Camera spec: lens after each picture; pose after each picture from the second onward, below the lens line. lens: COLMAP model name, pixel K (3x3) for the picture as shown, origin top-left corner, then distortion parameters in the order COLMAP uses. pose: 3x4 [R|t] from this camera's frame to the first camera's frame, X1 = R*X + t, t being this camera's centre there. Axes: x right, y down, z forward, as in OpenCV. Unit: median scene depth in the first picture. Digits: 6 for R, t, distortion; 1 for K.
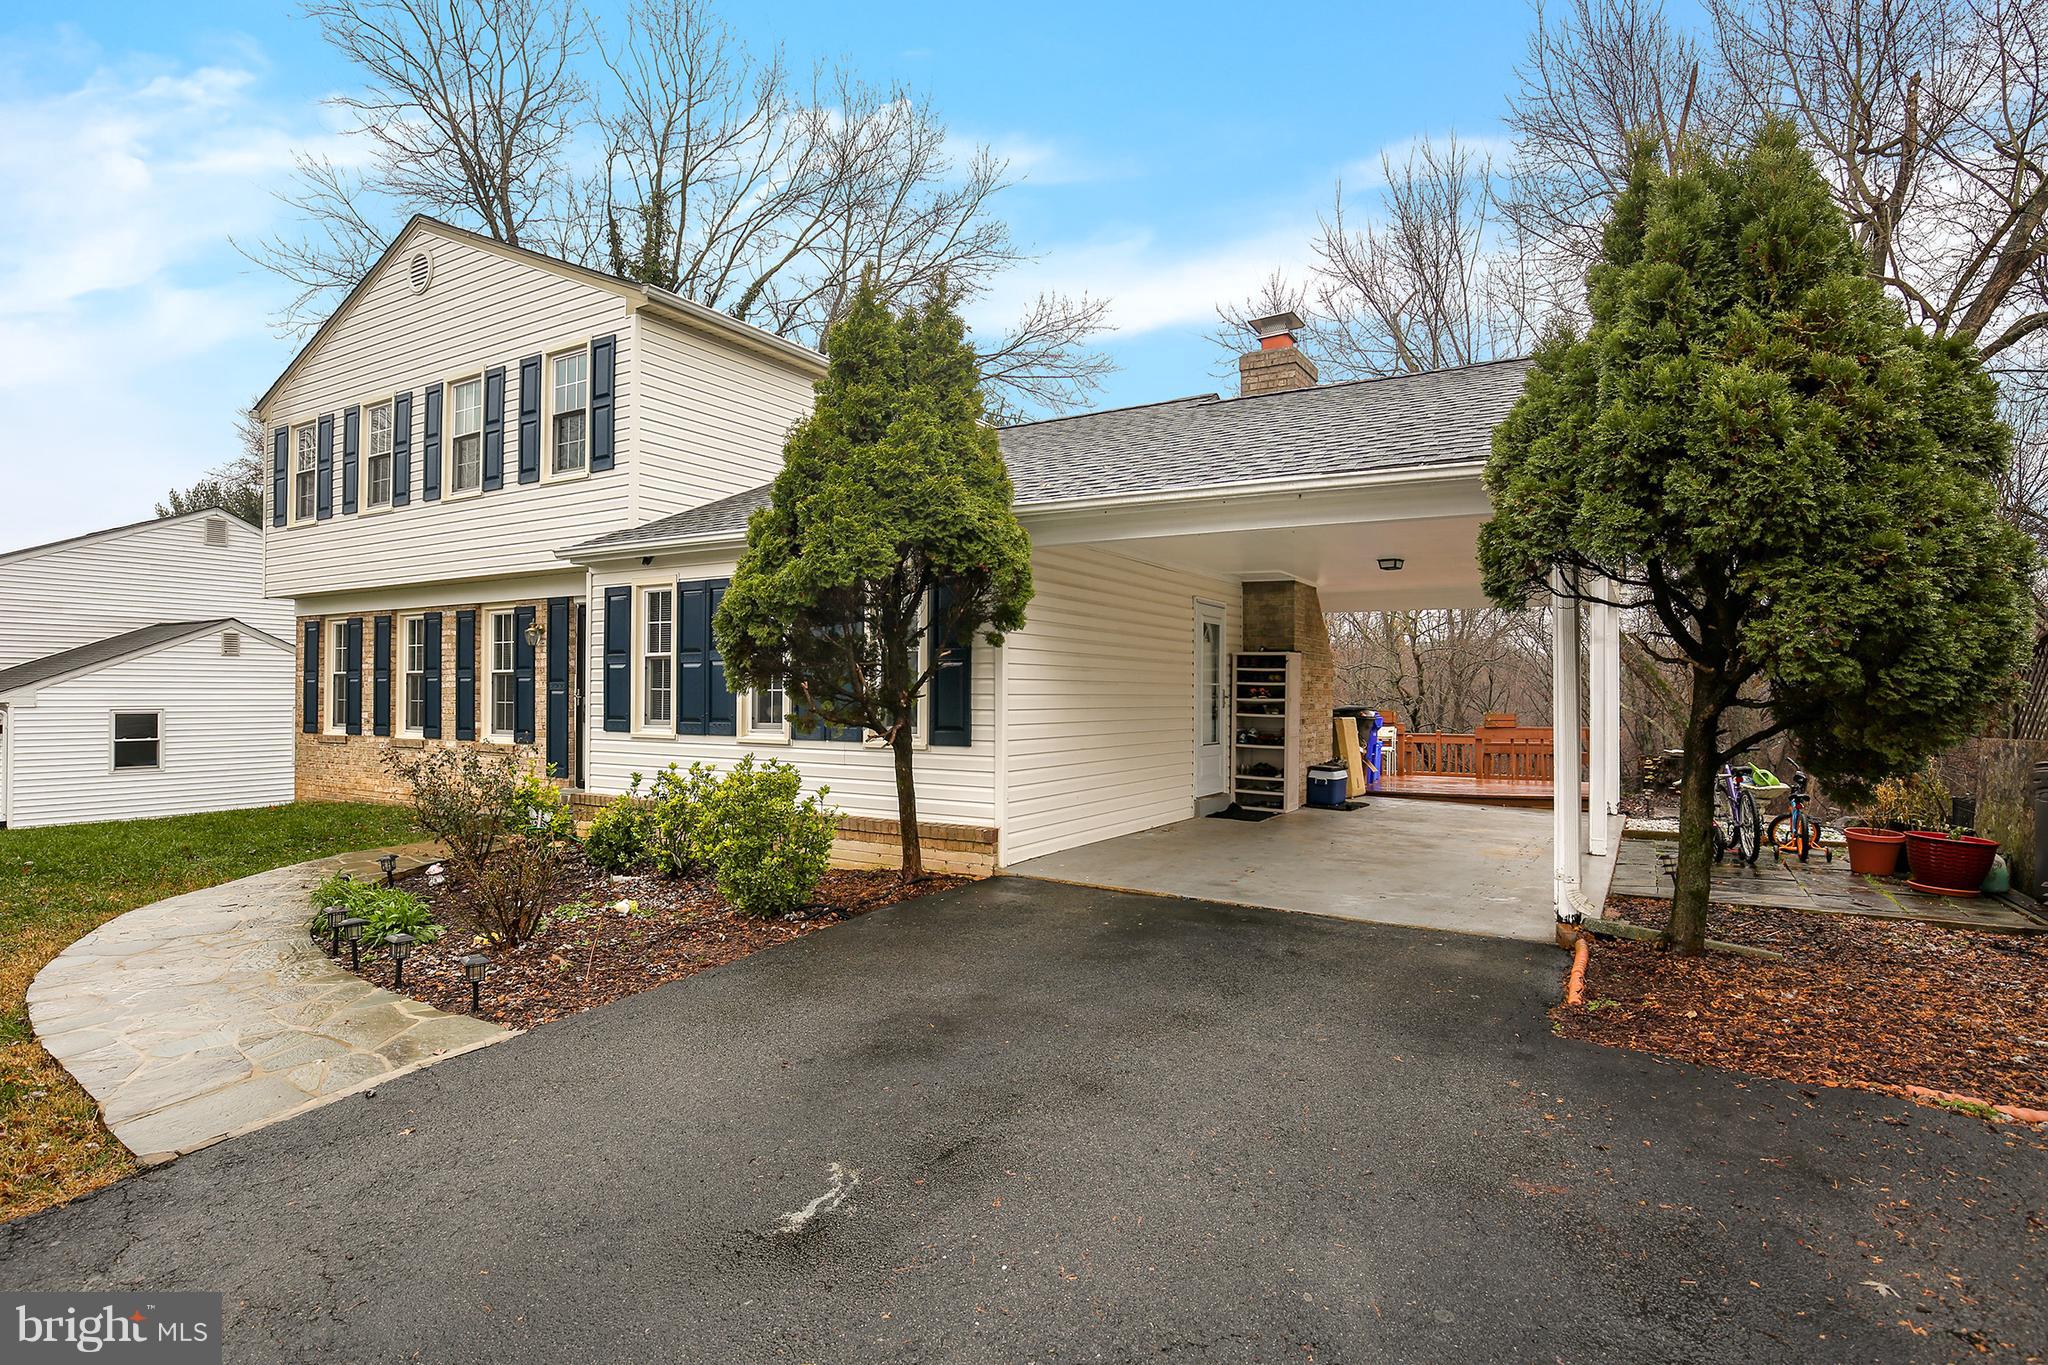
lens RADIAL K [[1080.9, 0, 1017.7], [0, 1080.9, 660.3], [0, 0, 1]] dist [-0.062233, 0.015244]
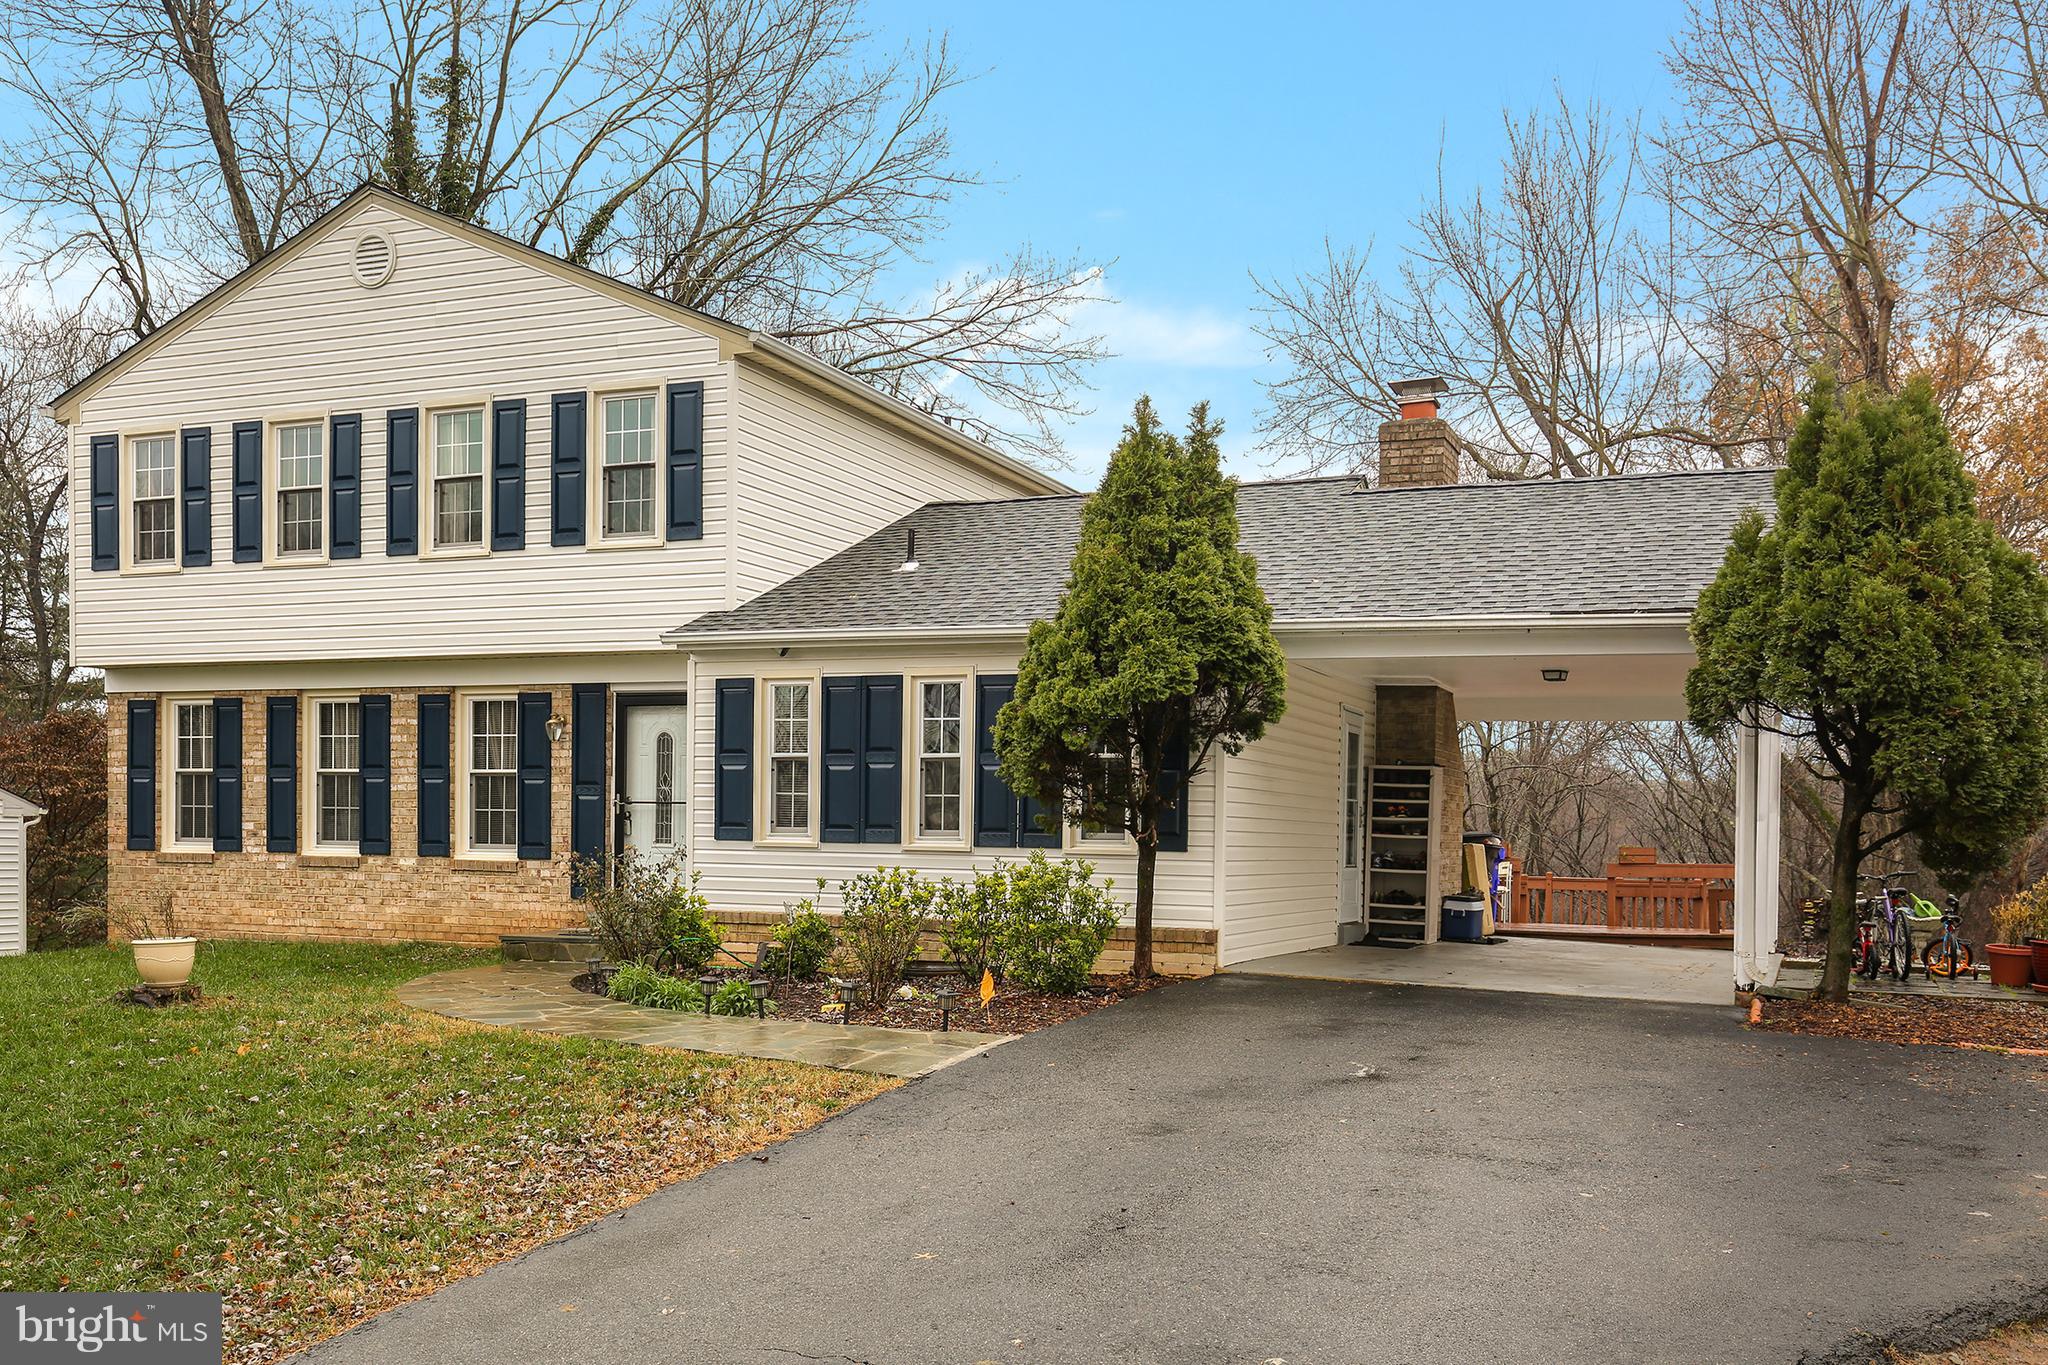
lens RADIAL K [[1934.1, 0, 1025.0], [0, 1934.1, 826.9], [0, 0, 1]] dist [-0.019109, -0.010072]
pose [[0.988739, 0.015058, 0.148889, -0.565479], [-0.019041, 0.999497, 0.025362, 0.014650], [-0.148433, -0.027912, 0.988529, -0.954554]]
